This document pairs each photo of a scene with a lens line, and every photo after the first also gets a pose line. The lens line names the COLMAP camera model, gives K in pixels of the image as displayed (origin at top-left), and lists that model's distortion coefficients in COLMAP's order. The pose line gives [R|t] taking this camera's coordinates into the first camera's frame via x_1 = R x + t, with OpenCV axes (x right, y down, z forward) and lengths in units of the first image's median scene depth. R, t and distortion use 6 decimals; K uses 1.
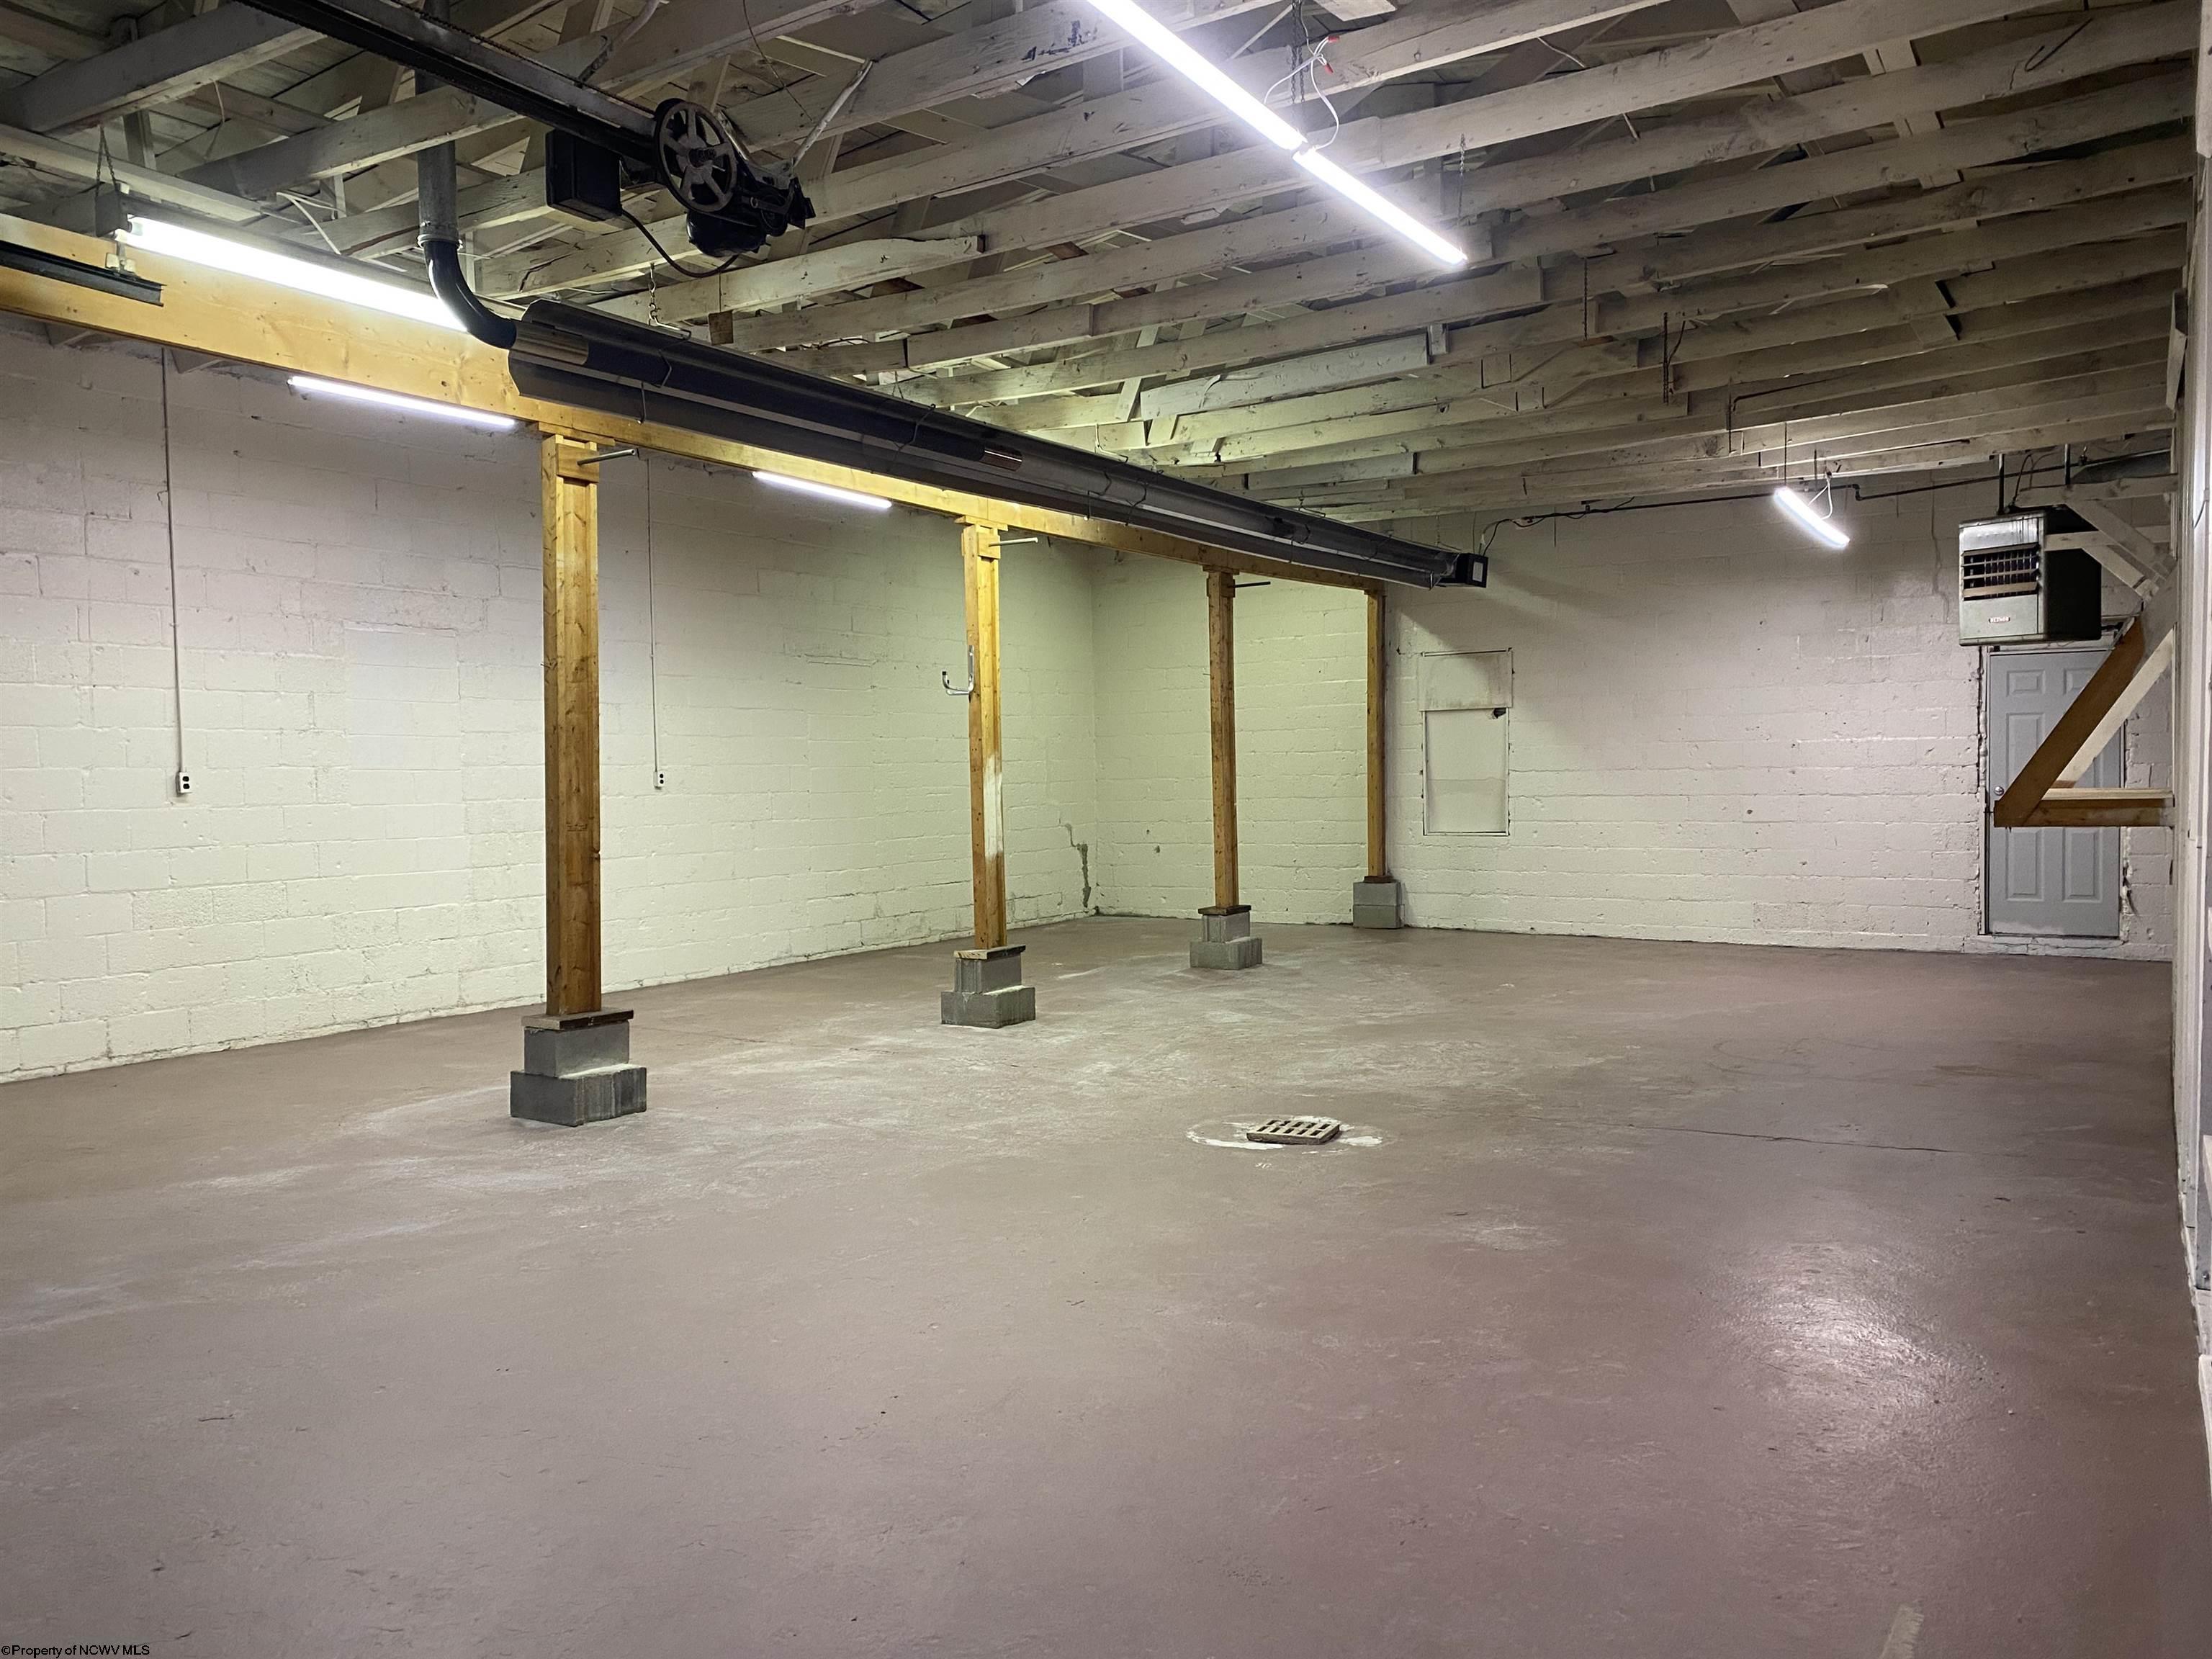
lens RADIAL K [[1712.9, 0, 1106.0], [0, 1712.9, 836.4], [0, 0, 1]] dist [0.052516, -0.047158]
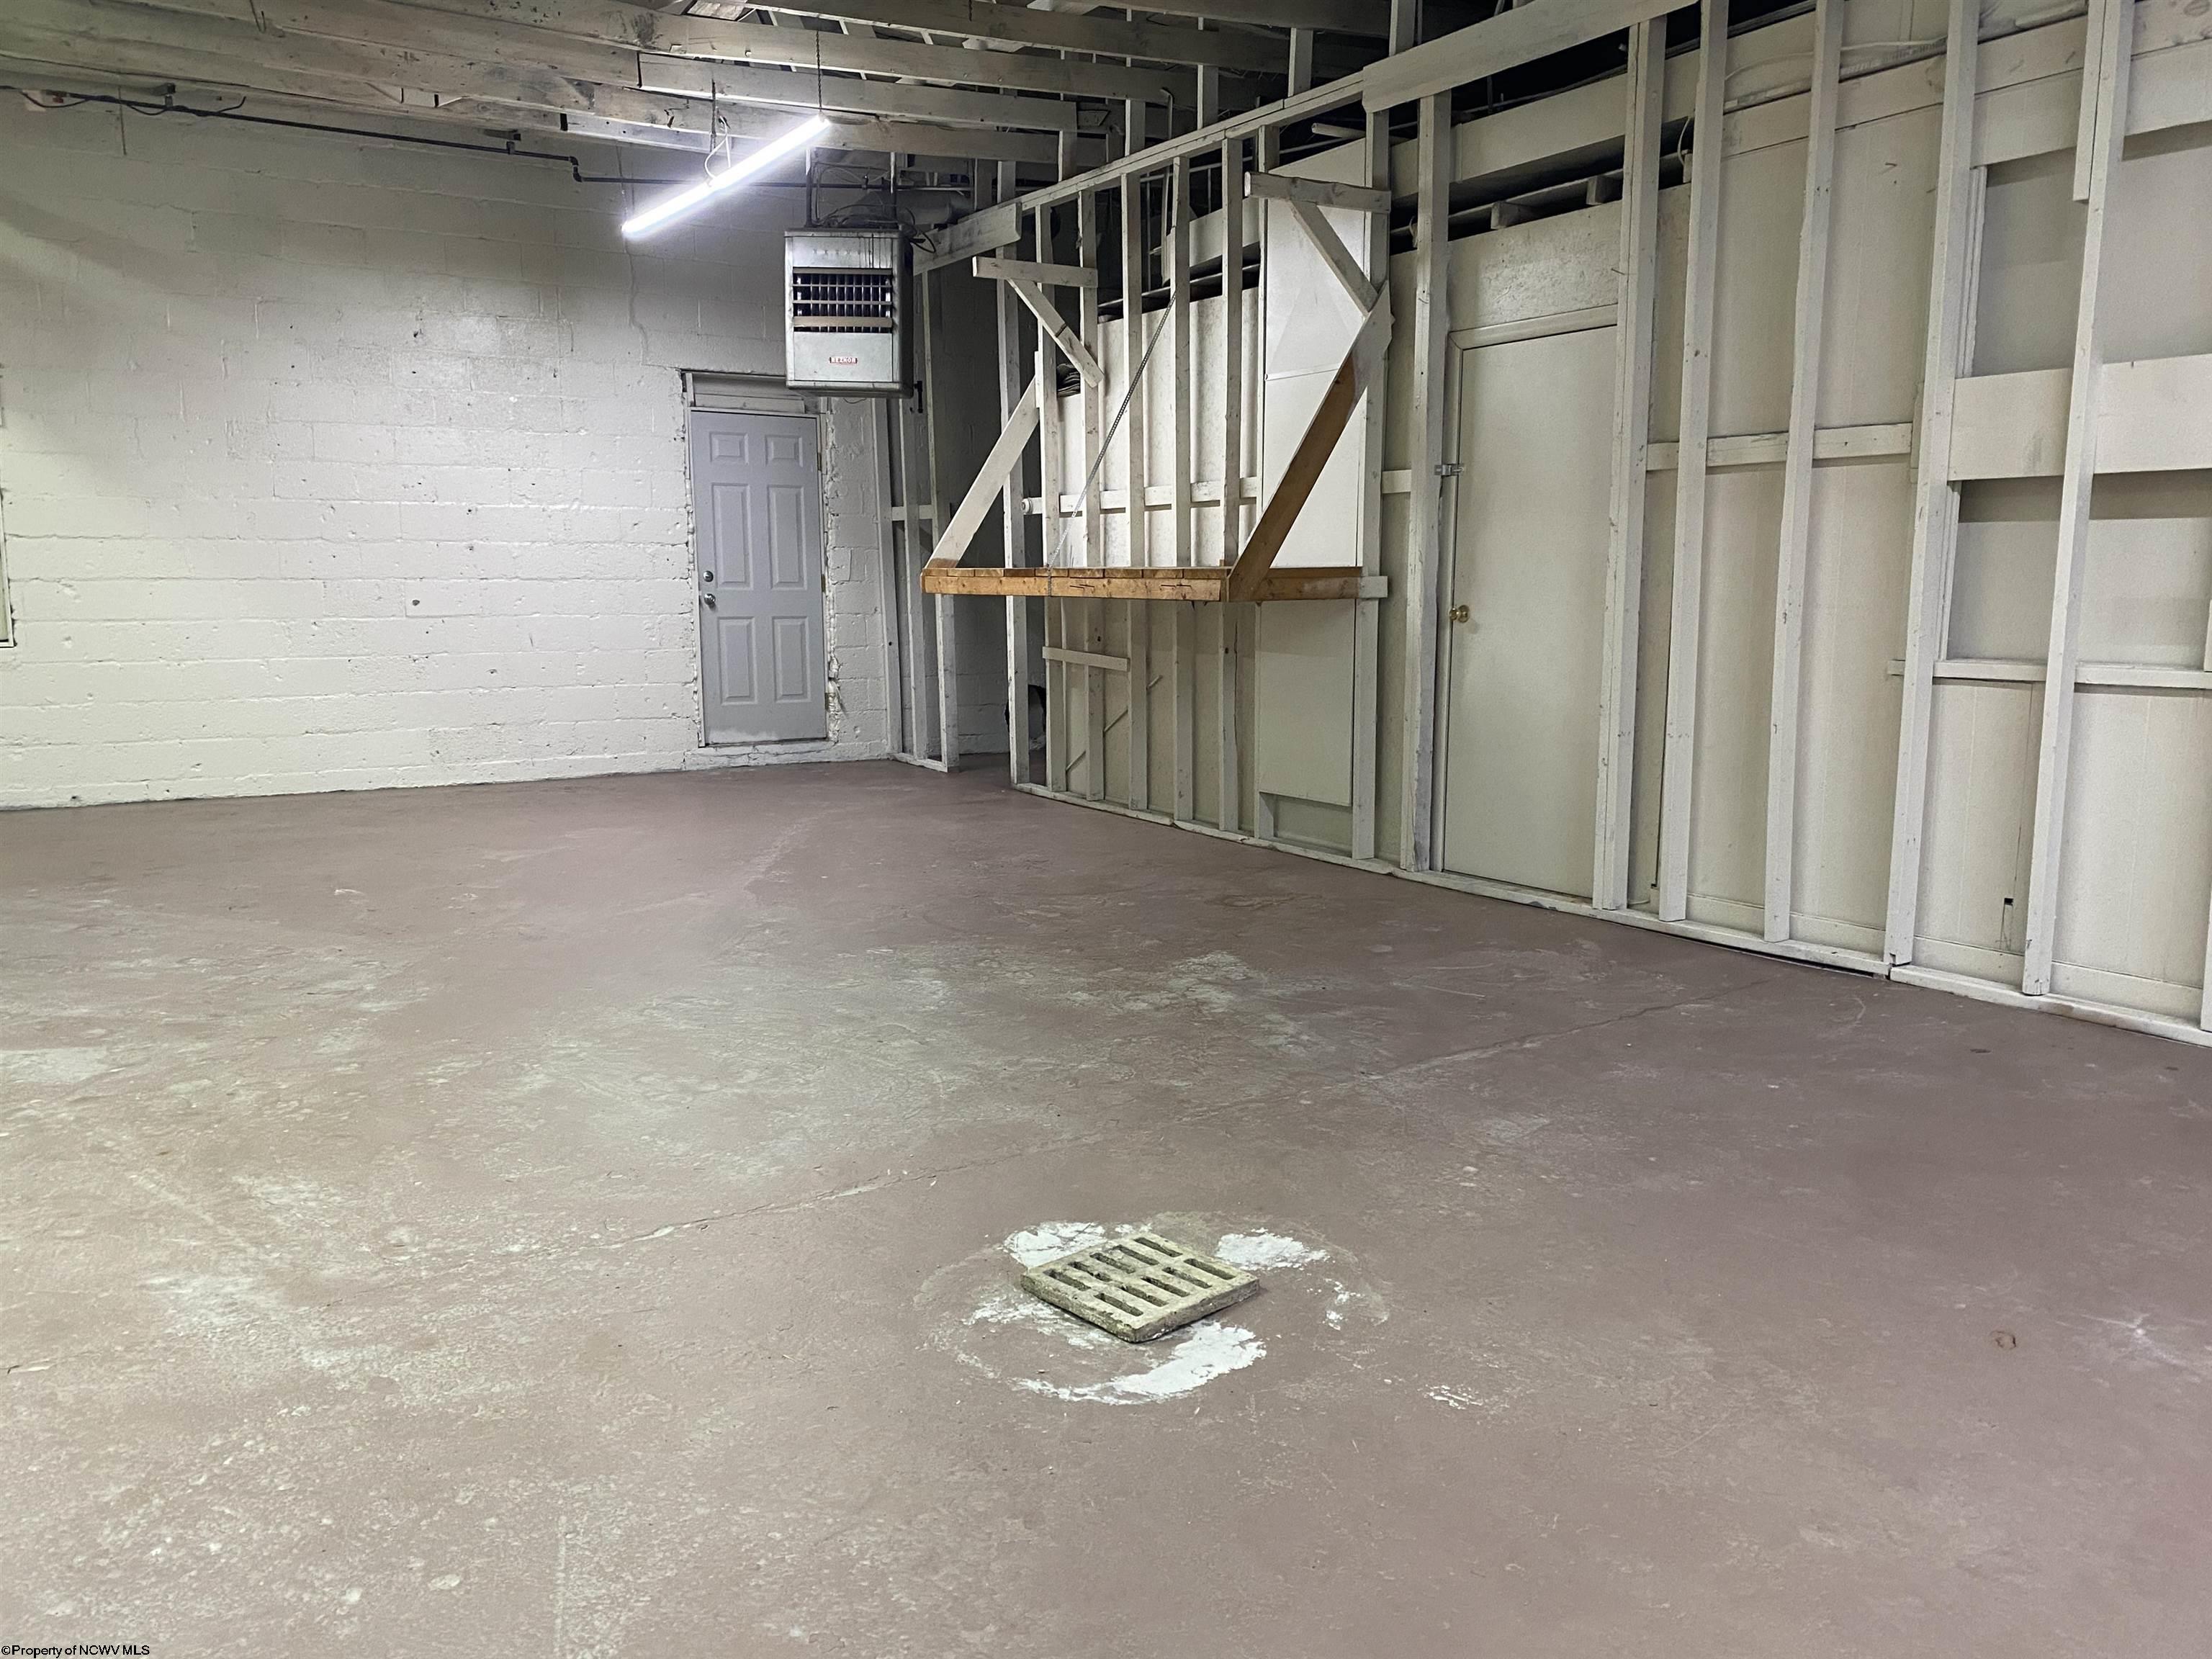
lens RADIAL K [[1712.9, 0, 1095.0], [0, 1712.9, 826.2], [0, 0, 1]] dist [0.052516, -0.047158]
pose [[0.454321, -0.118437, 0.882930, -0.158005], [0.028871, 0.992560, 0.118288, 0.001219], [-0.890370, -0.028250, 0.454360, 0.460560]]
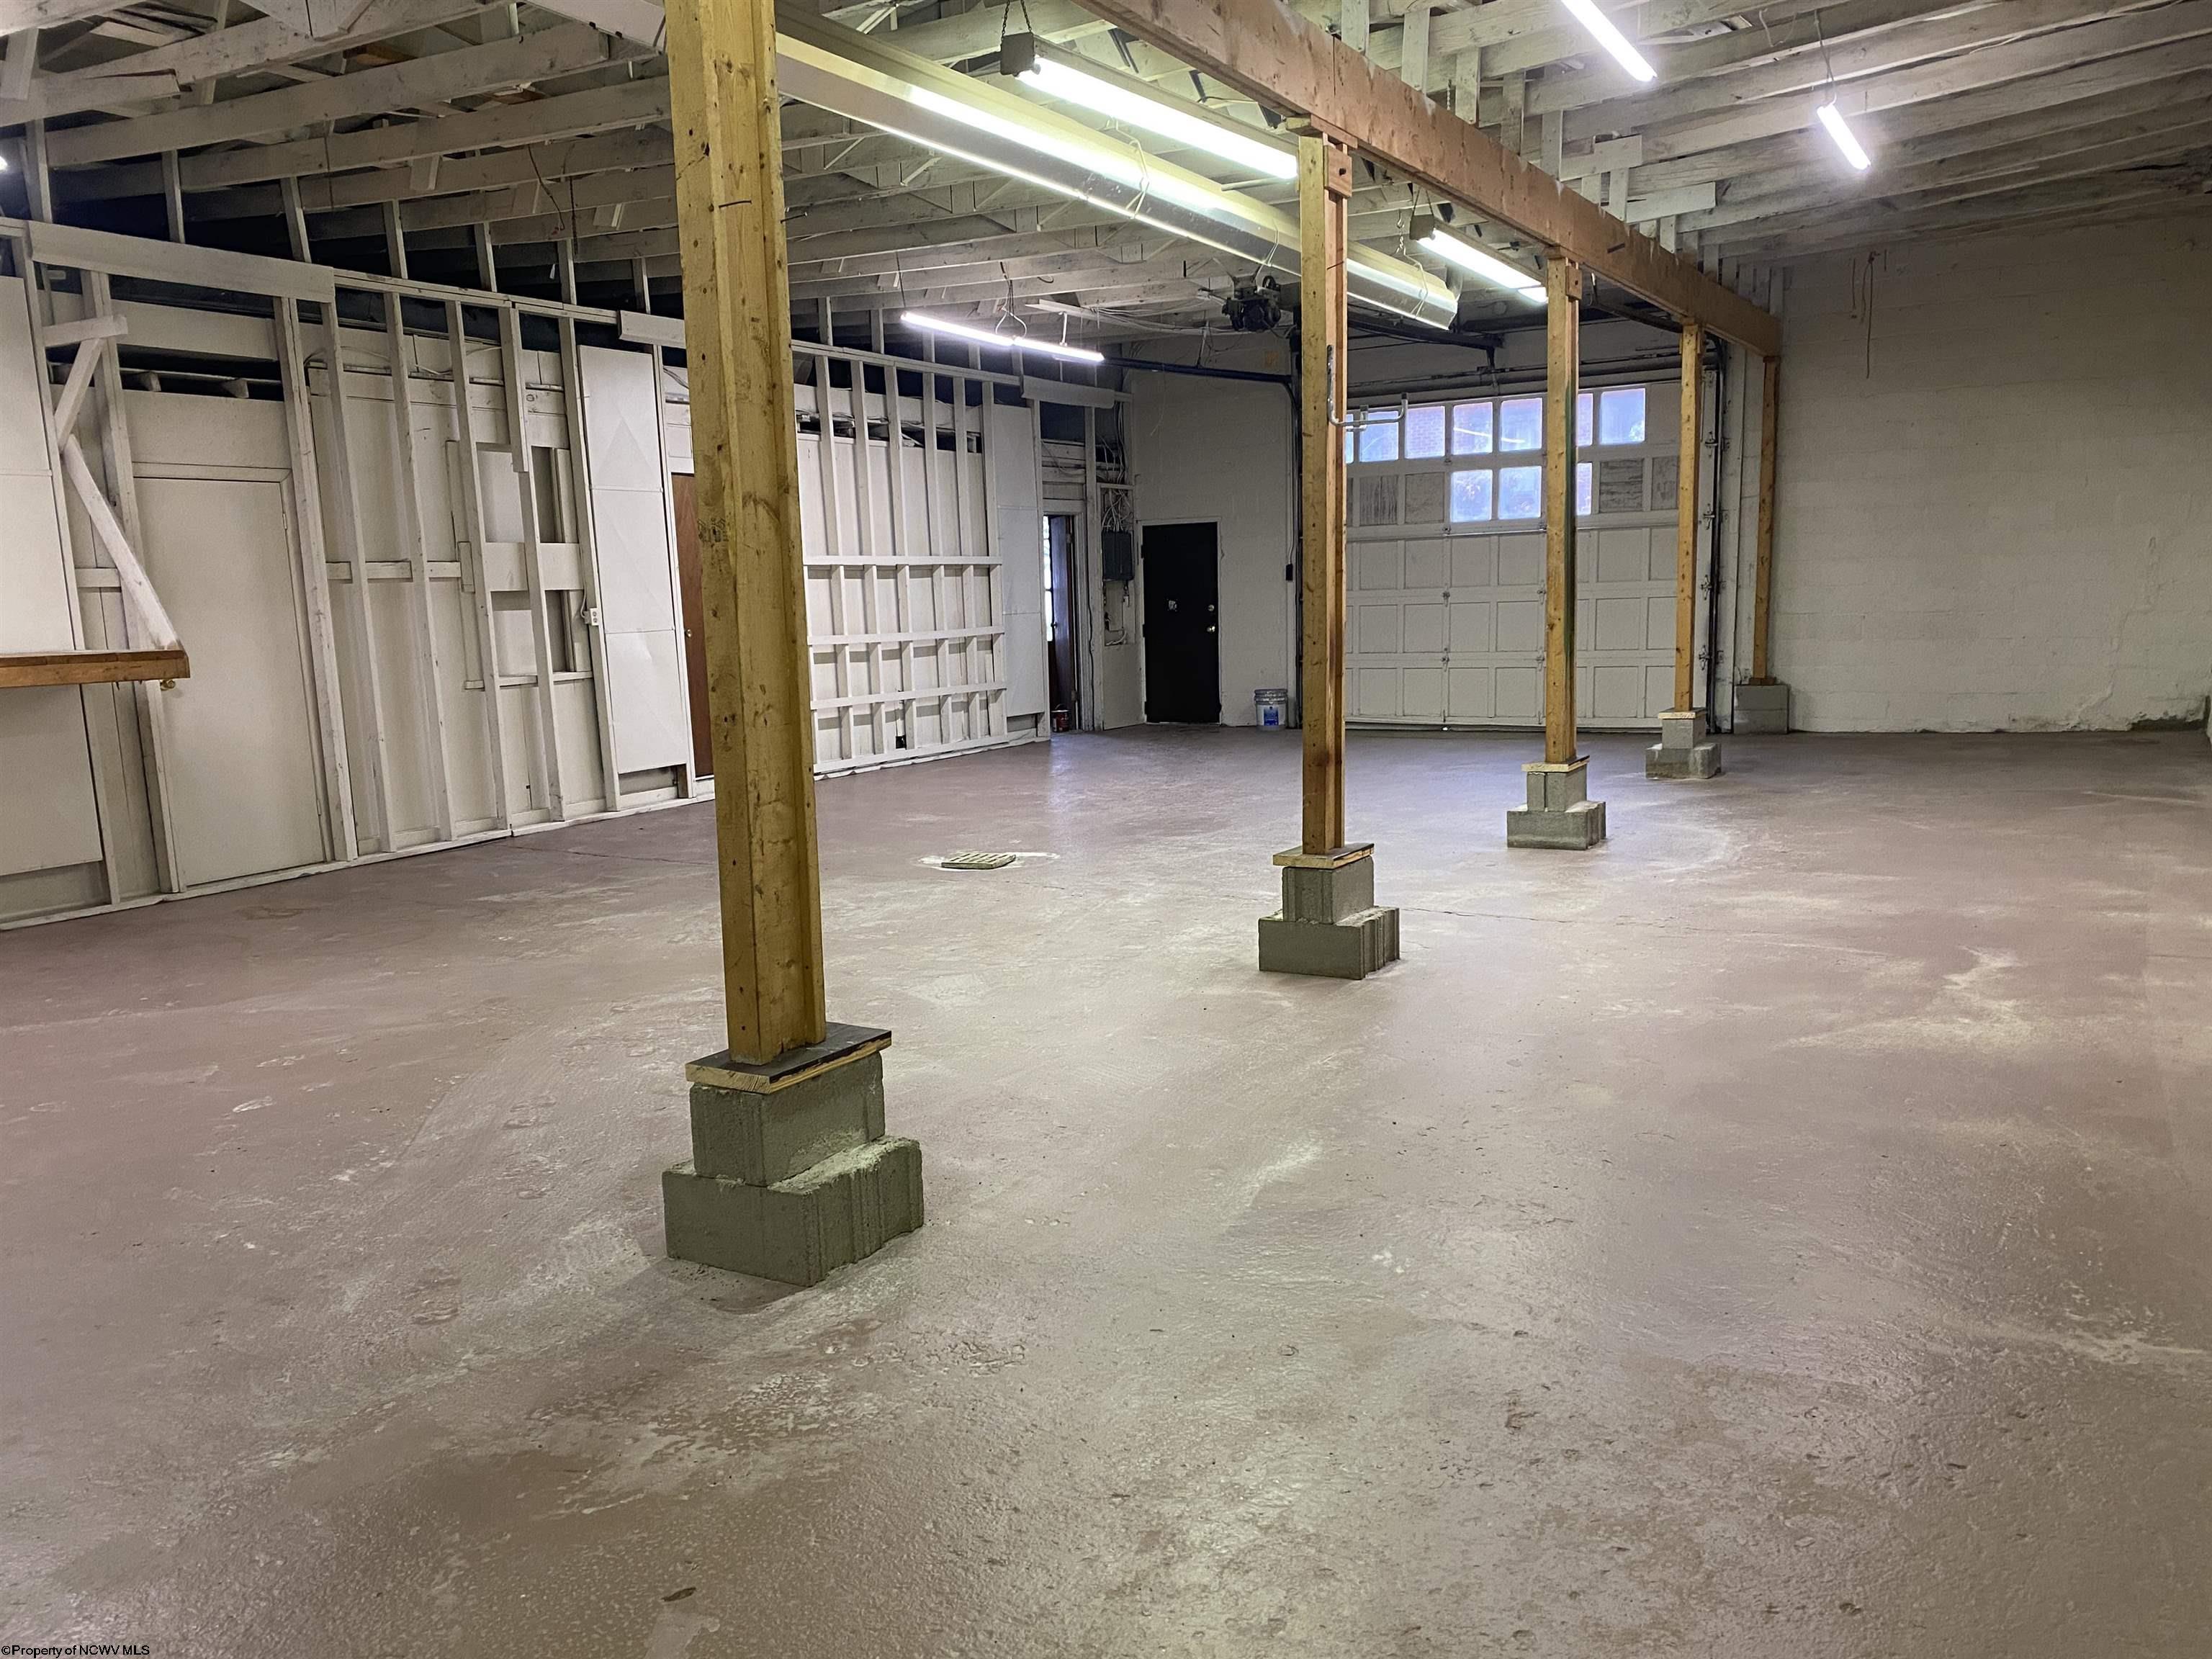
lens RADIAL K [[1712.9, 0, 1109.5], [0, 1712.9, 830.9], [0, 0, 1]] dist [0.052516, -0.047158]
pose [[-0.998660, 0.051702, 0.002102, -0.002155], [0.051237, 0.982366, 0.179811, -0.042071], [0.007231, 0.179678, -0.983699, 1.253133]]
